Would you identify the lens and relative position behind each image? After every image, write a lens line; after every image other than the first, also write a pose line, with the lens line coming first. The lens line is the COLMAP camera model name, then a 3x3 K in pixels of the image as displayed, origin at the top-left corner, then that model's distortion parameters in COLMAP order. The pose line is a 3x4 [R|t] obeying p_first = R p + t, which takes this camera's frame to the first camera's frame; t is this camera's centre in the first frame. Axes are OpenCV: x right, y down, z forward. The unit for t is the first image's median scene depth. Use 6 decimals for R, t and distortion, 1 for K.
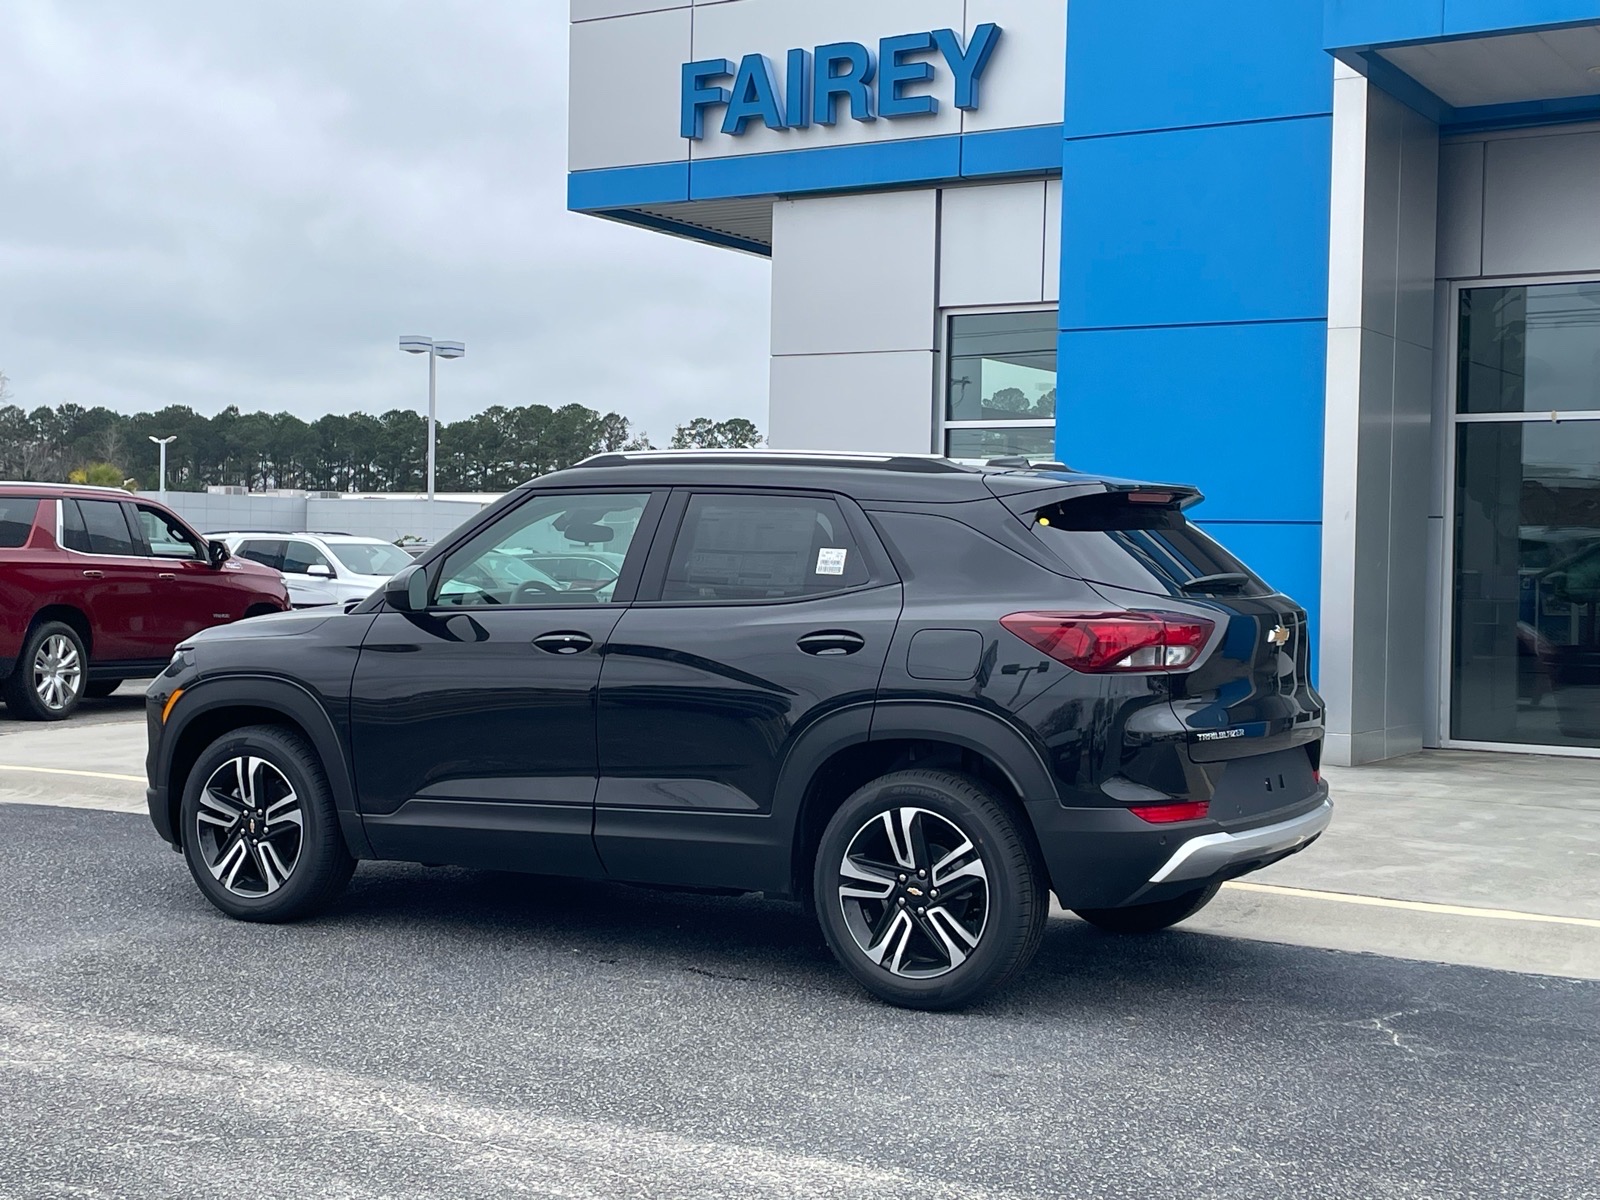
lens RADIAL K [[2207.2, 0, 798.4], [0, 2207.2, 595.0], [0, 0, 1]] dist [0.096085, 0.000000]
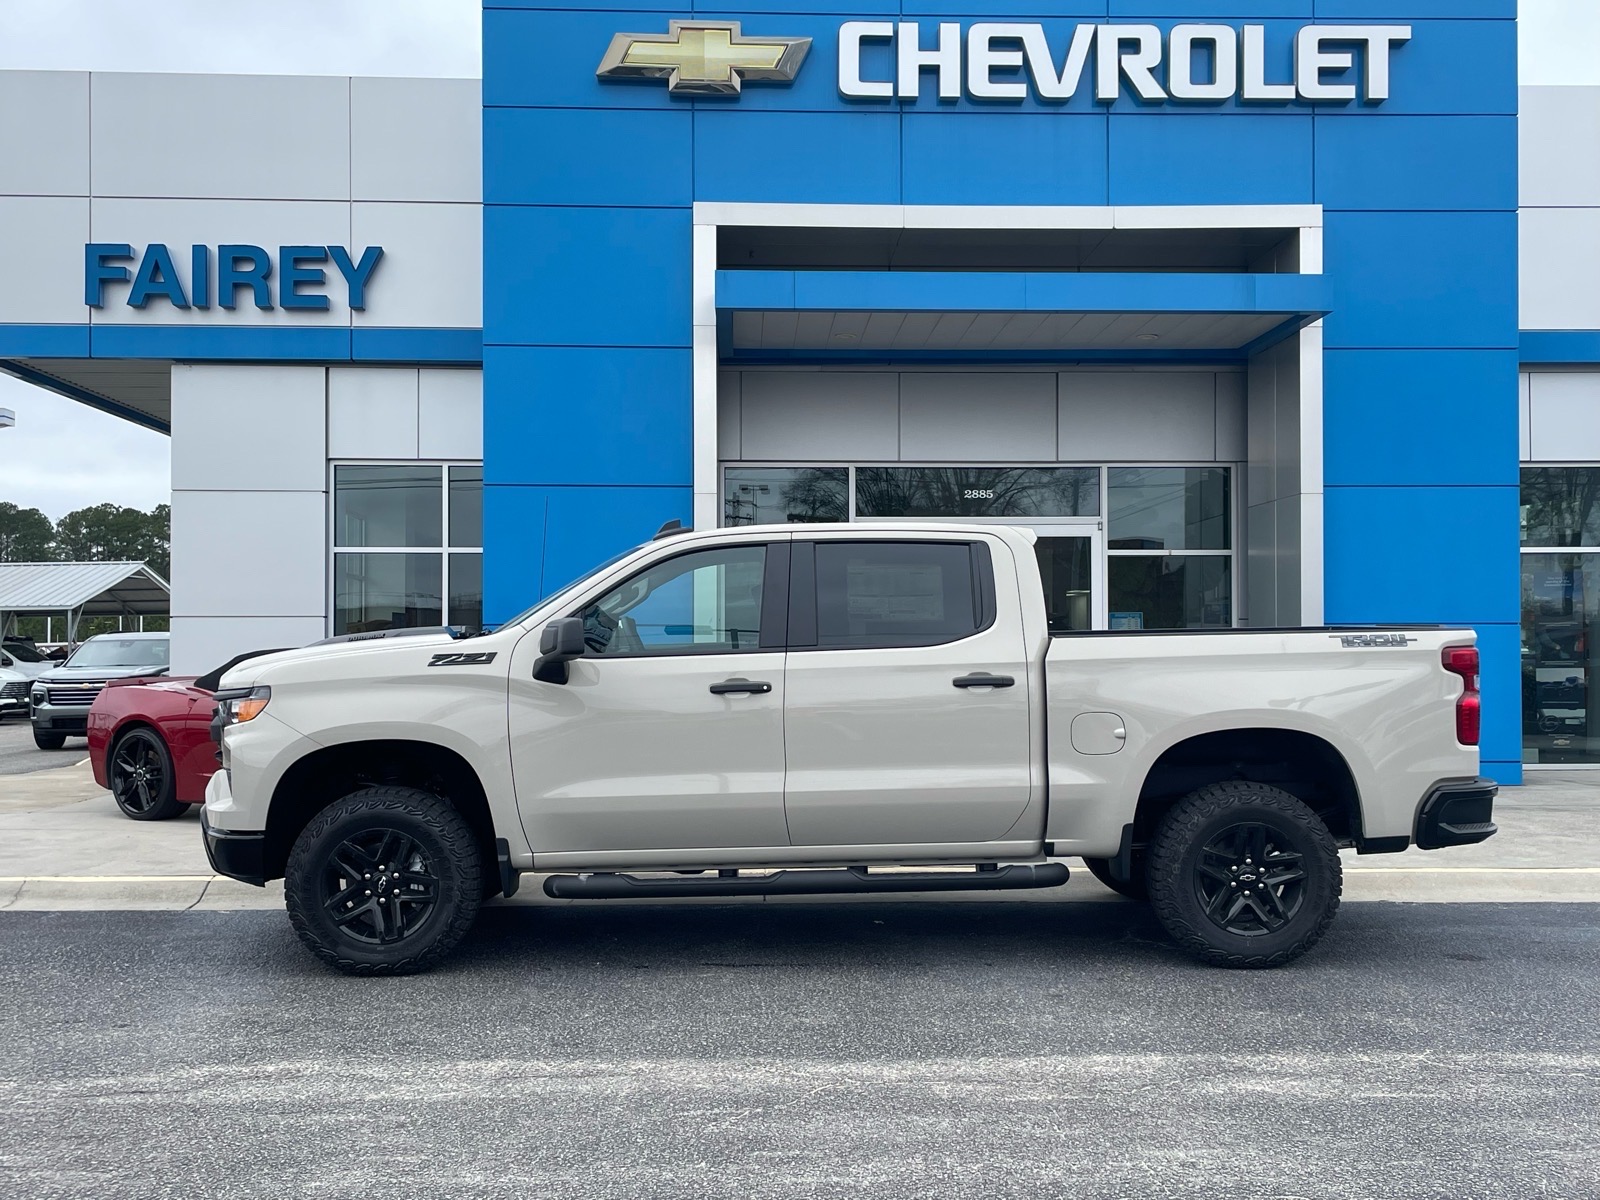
lens RADIAL K [[1664.2, 0, 834.9], [0, 1664.2, 625.6], [0, 0, 1]] dist [0.055963, 0.000000]
pose [[0.831482, -0.013562, 0.555386, -0.268270], [0.026125, 0.999551, -0.014703, -0.012574], [-0.554937, 0.026735, 0.831463, 0.035429]]
